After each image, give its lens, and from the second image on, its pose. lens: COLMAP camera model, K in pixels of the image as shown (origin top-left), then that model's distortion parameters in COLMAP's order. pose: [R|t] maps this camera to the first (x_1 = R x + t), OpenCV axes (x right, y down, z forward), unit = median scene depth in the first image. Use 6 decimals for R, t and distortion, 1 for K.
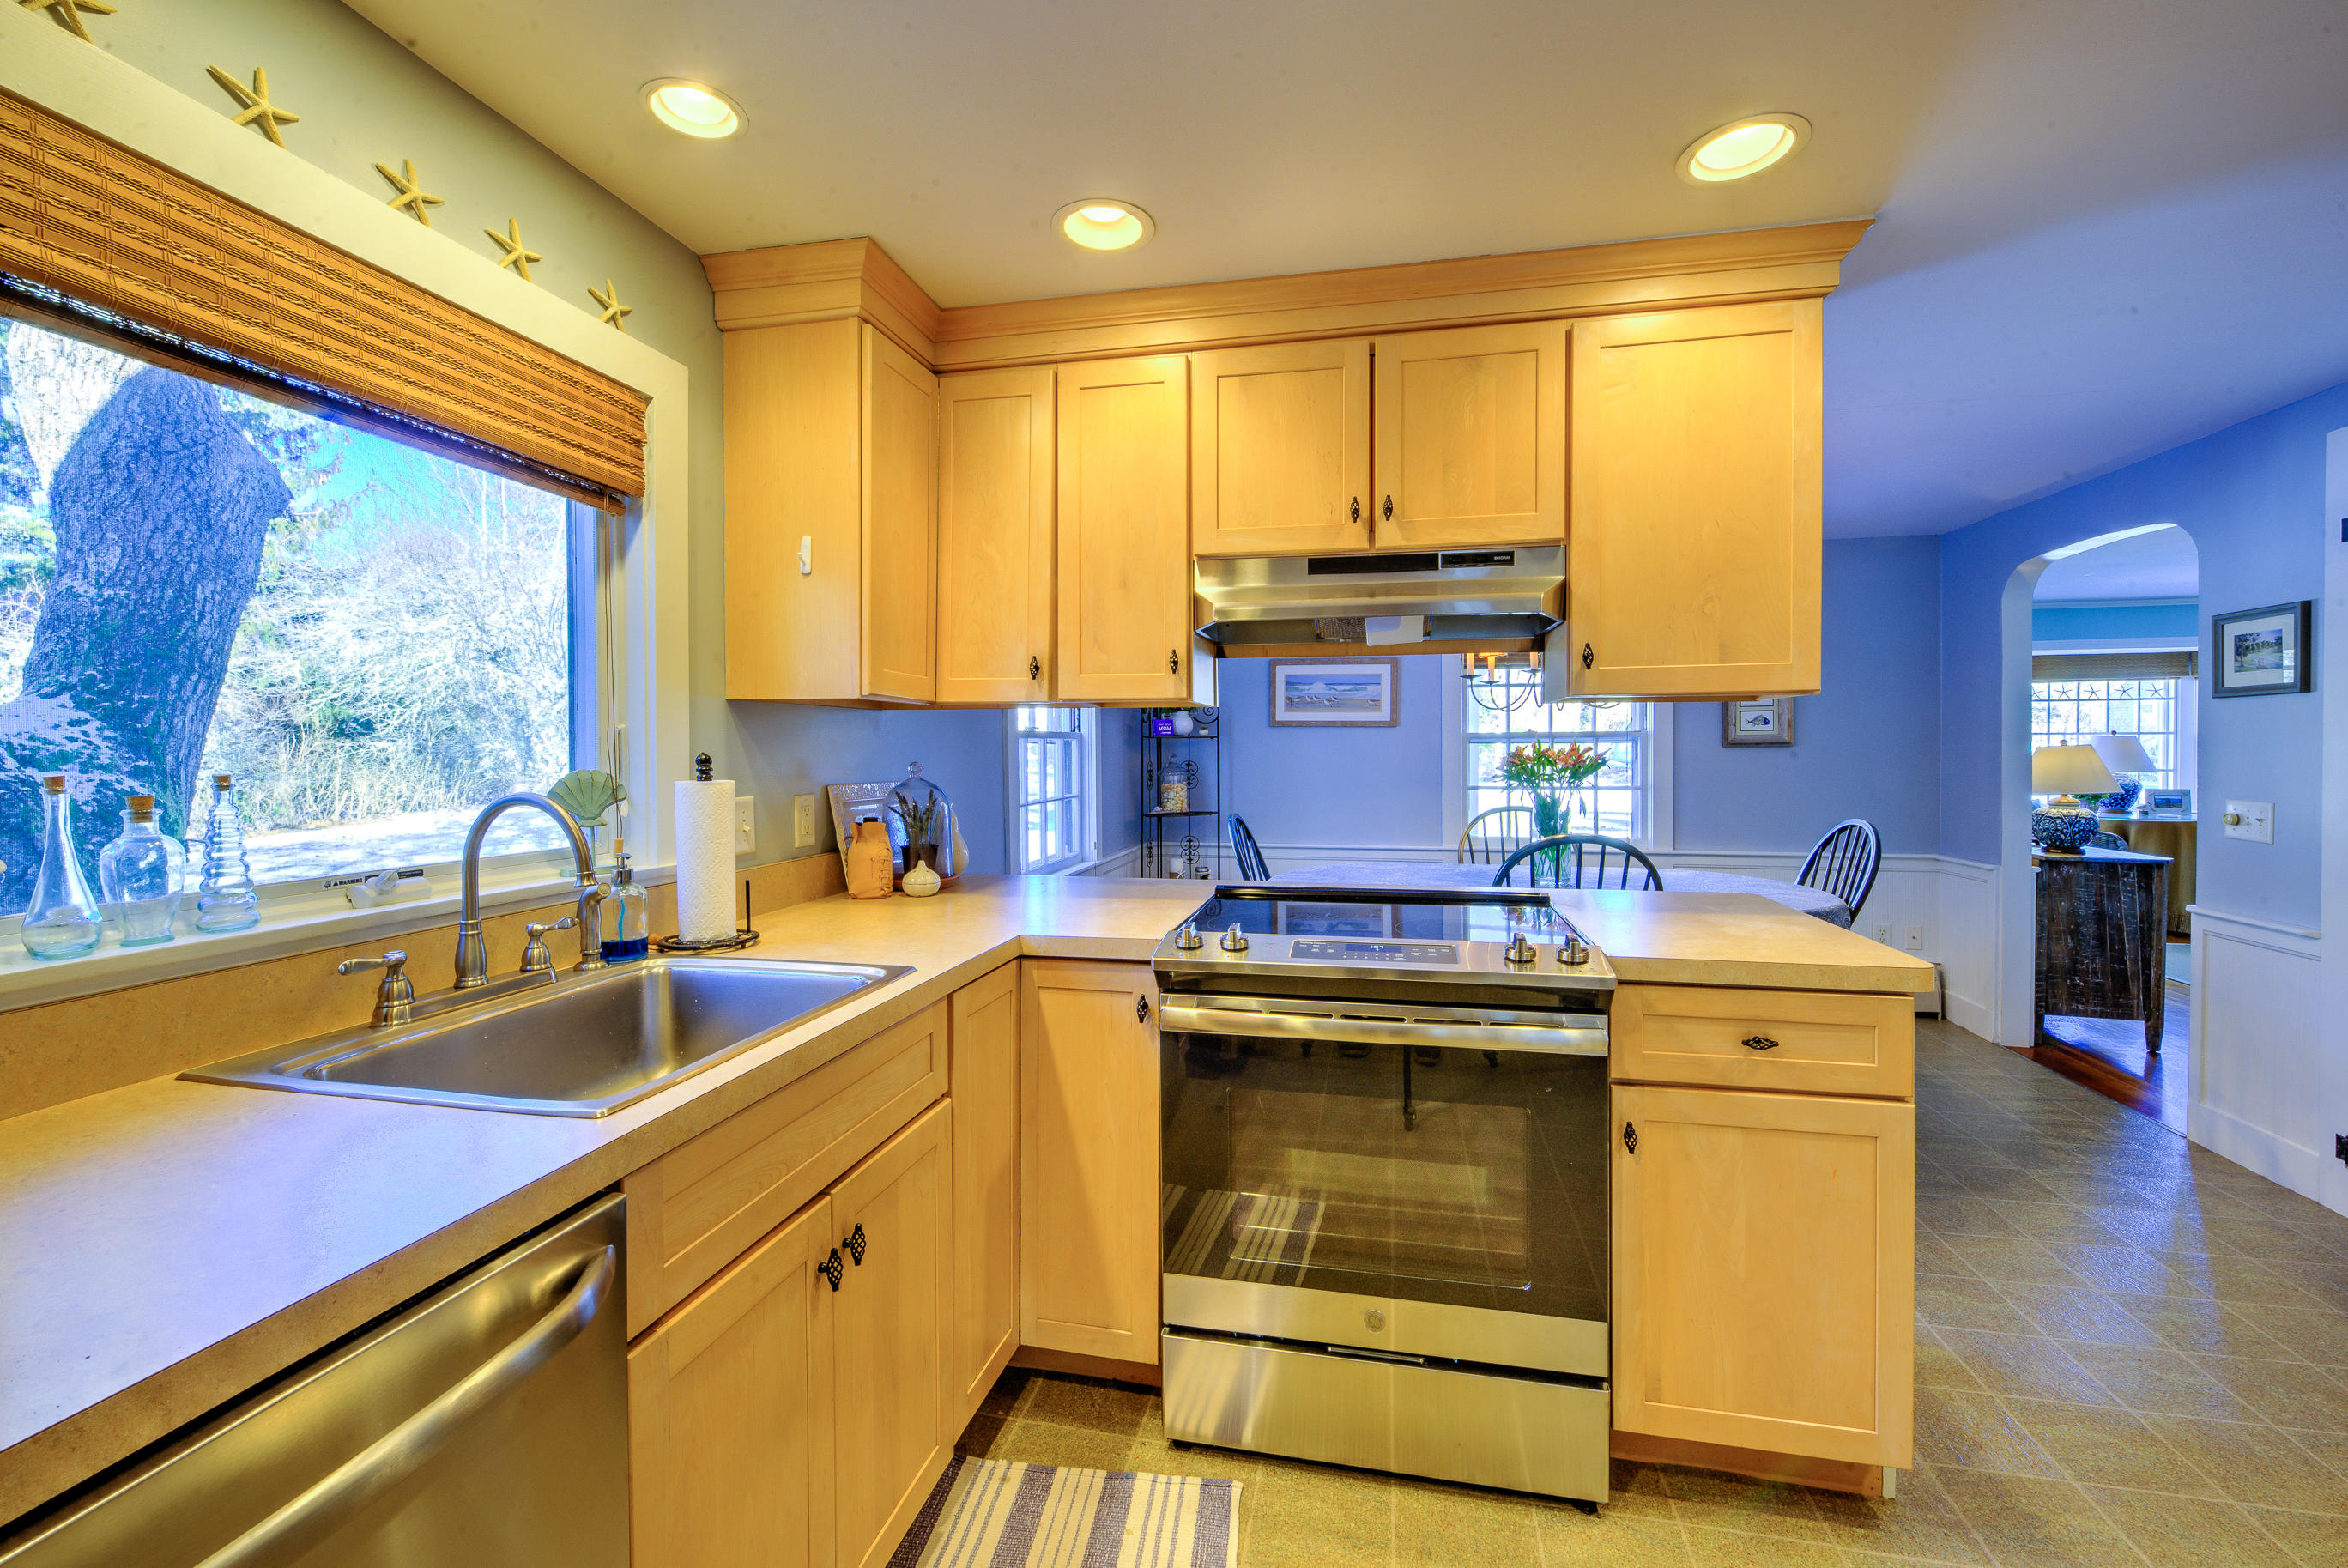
lens RADIAL K [[951.8, 0, 1180.3], [0, 951.8, 766.9], [0, 0, 1]] dist [0.001613, -0.004950]
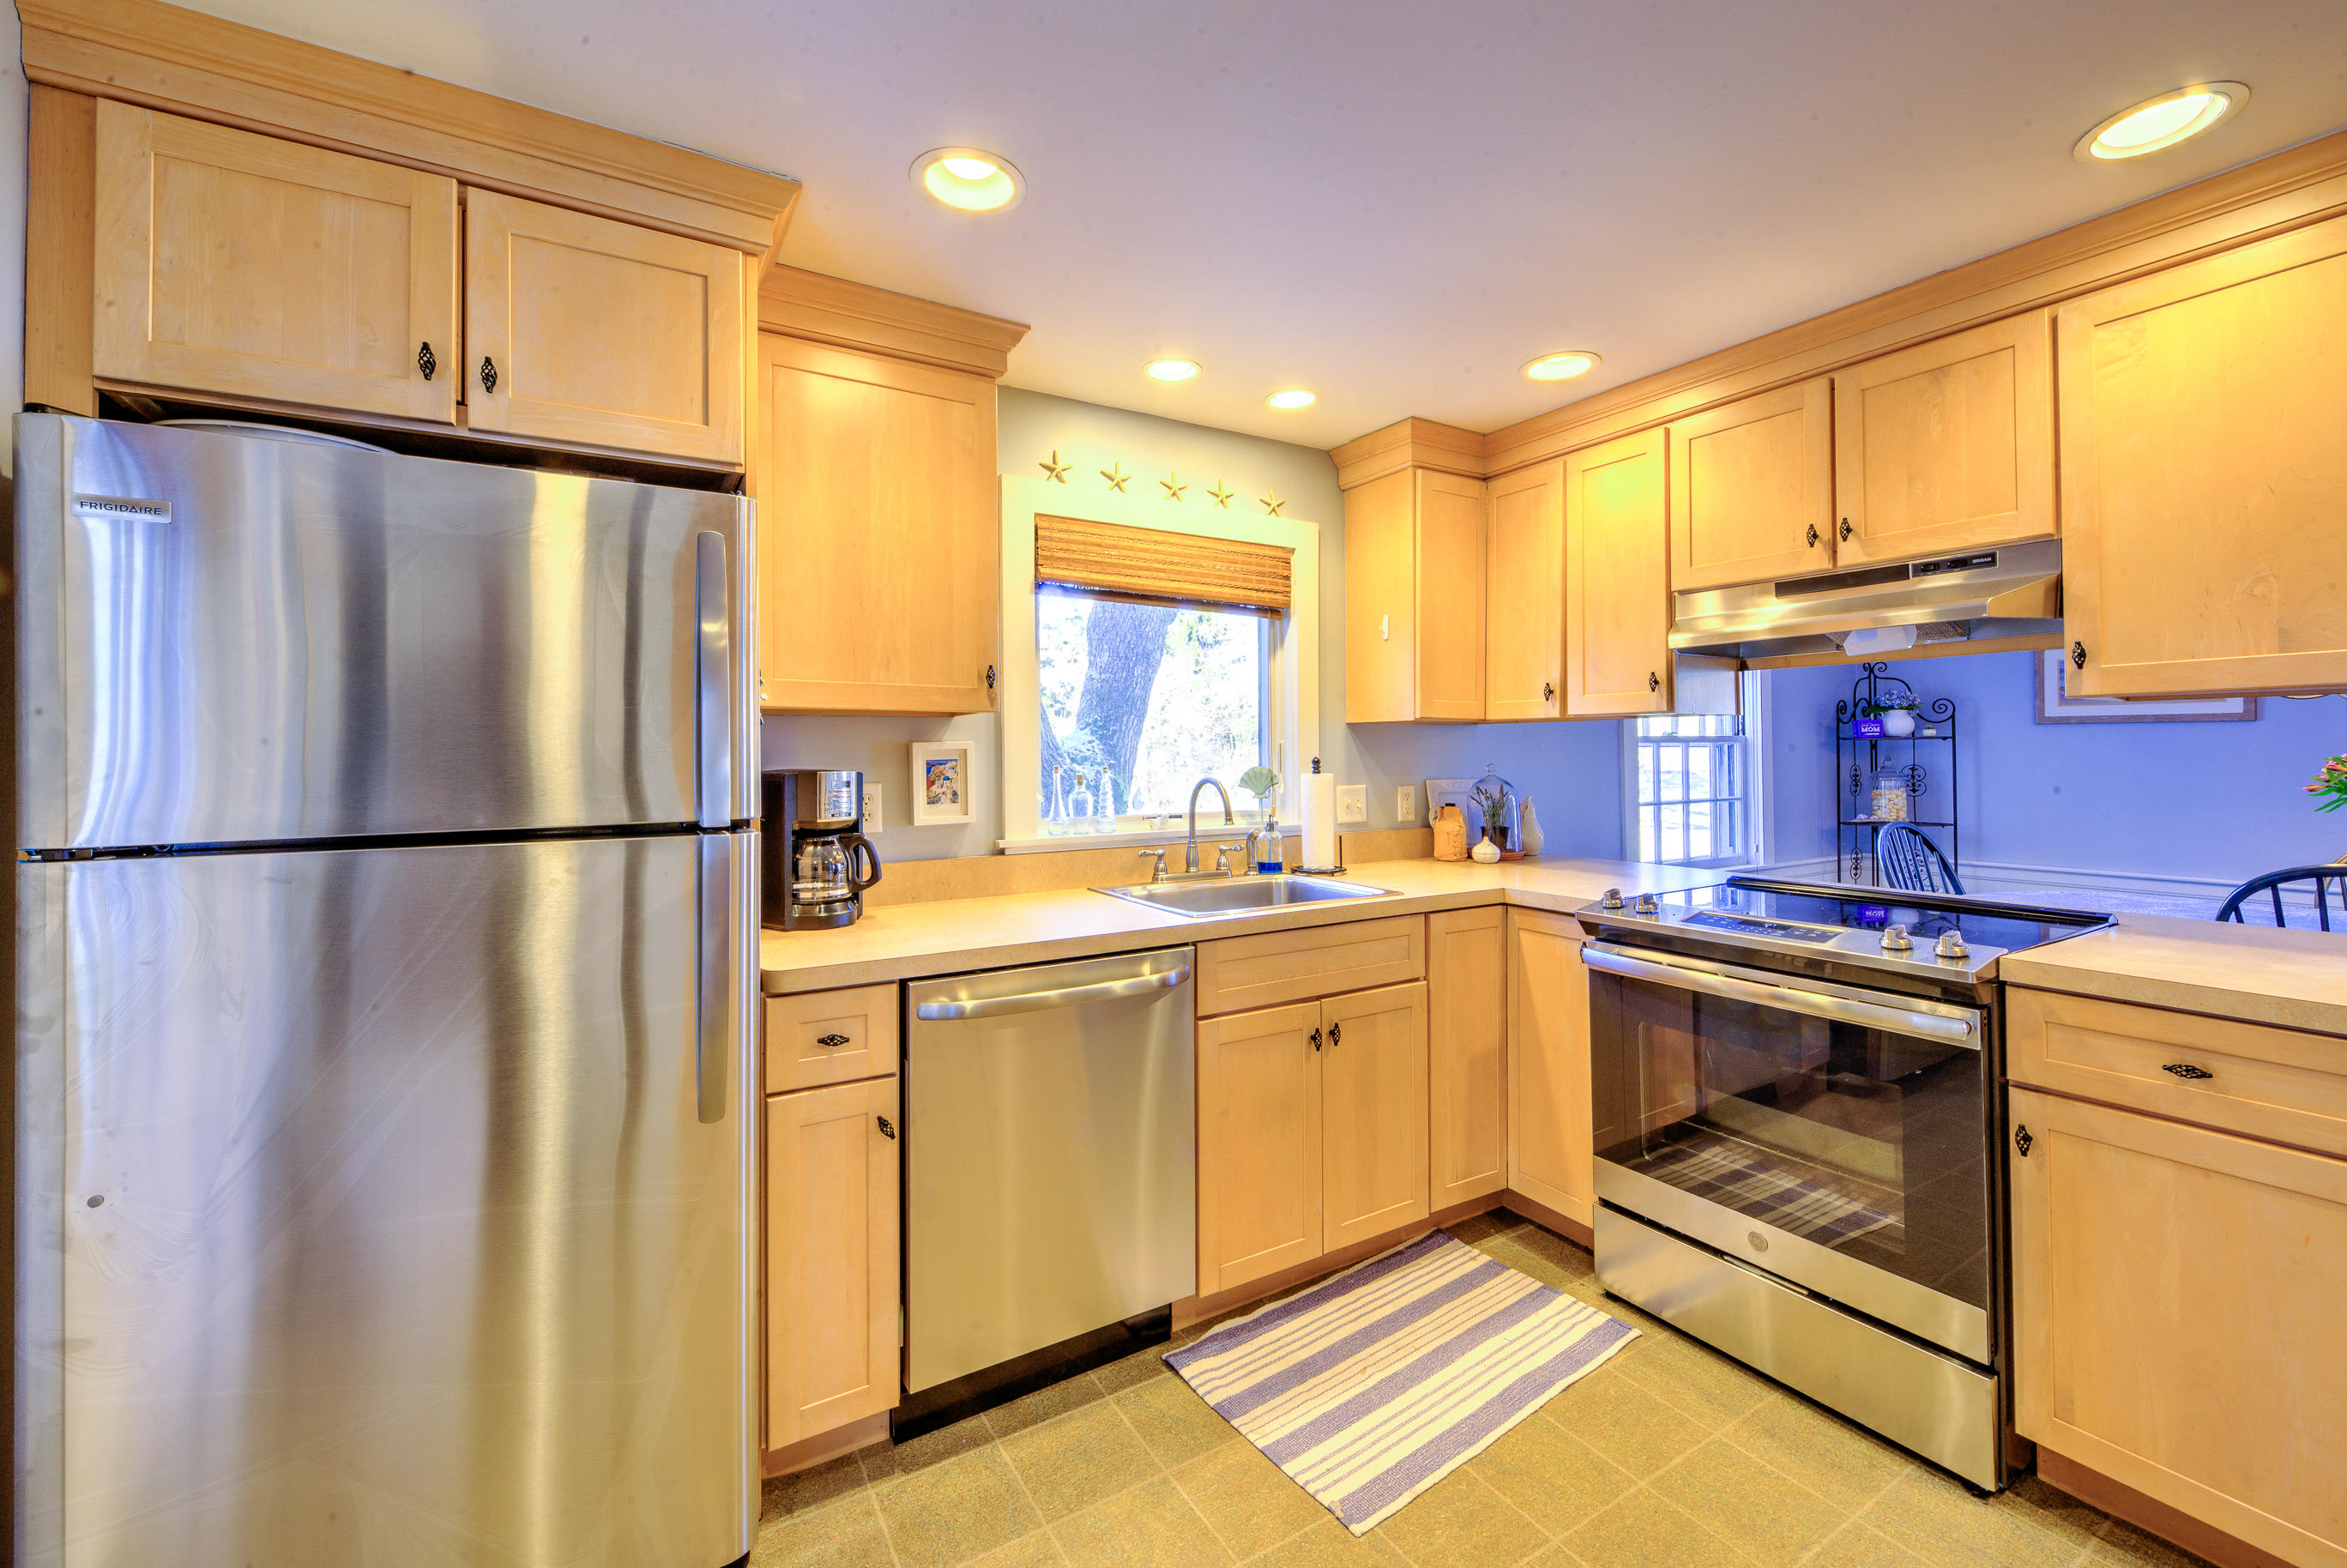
lens RADIAL K [[951.3, 0, 1179.8], [0, 951.3, 766.9], [0, 0, 1]] dist [0.001613, -0.004950]
pose [[0.684471, 0.008668, -0.728988, 0.514352], [-0.010077, 0.999946, 0.002428, 0.001013], [0.728970, 0.005684, 0.684522, -0.295841]]
